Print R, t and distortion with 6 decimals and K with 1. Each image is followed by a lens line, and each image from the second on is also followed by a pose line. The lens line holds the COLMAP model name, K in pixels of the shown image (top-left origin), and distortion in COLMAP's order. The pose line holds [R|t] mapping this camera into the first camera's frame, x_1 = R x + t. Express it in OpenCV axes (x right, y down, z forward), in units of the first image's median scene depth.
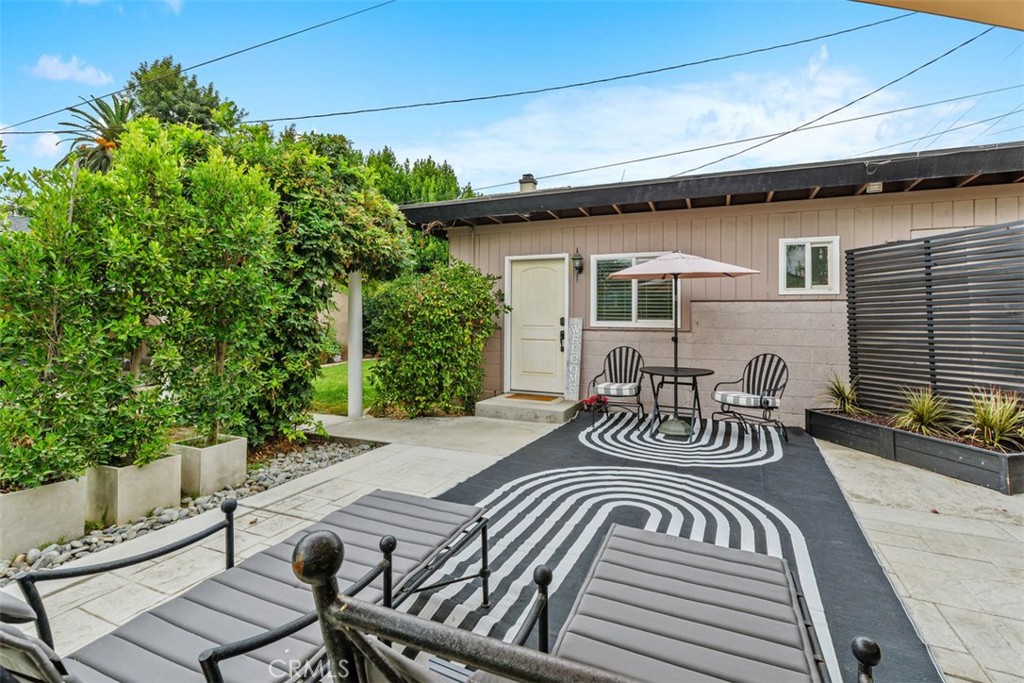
lens RADIAL K [[474.0, 0, 513.4], [0, 474.0, 302.4], [0, 0, 1]] dist [0.003237, -0.000010]
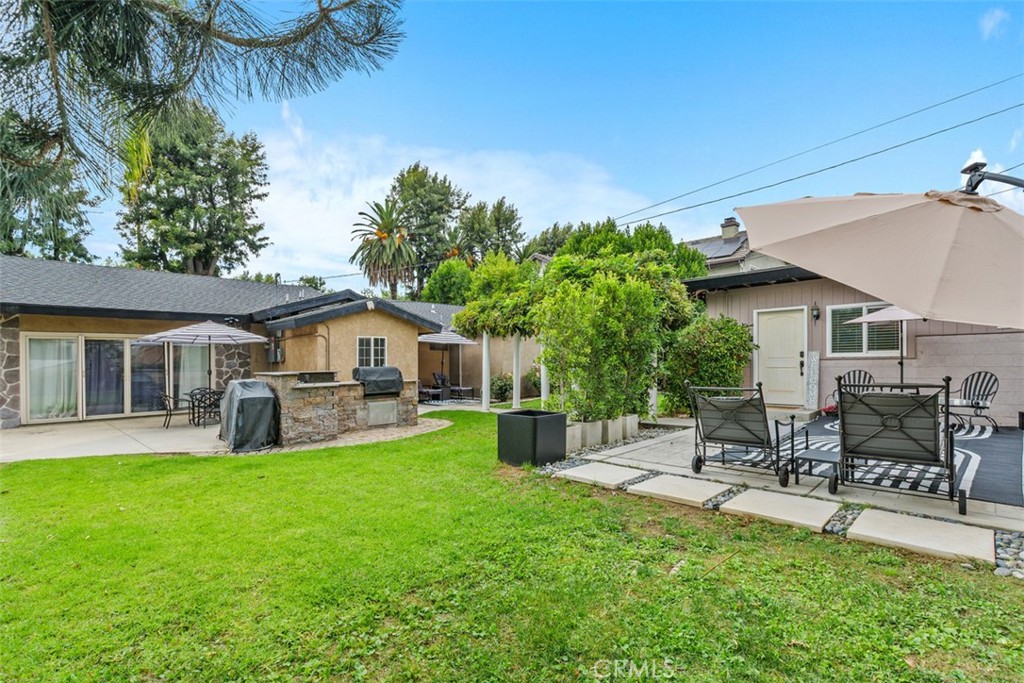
lens RADIAL K [[474.0, 0, 501.8], [0, 474.0, 362.5], [0, 0, 1]] dist [0.003237, -0.000010]
pose [[0.928436, -0.022645, -0.370802, -0.204947], [0.037903, 0.998706, 0.033915, -0.016771], [0.369554, -0.045542, 0.928093, -0.645361]]
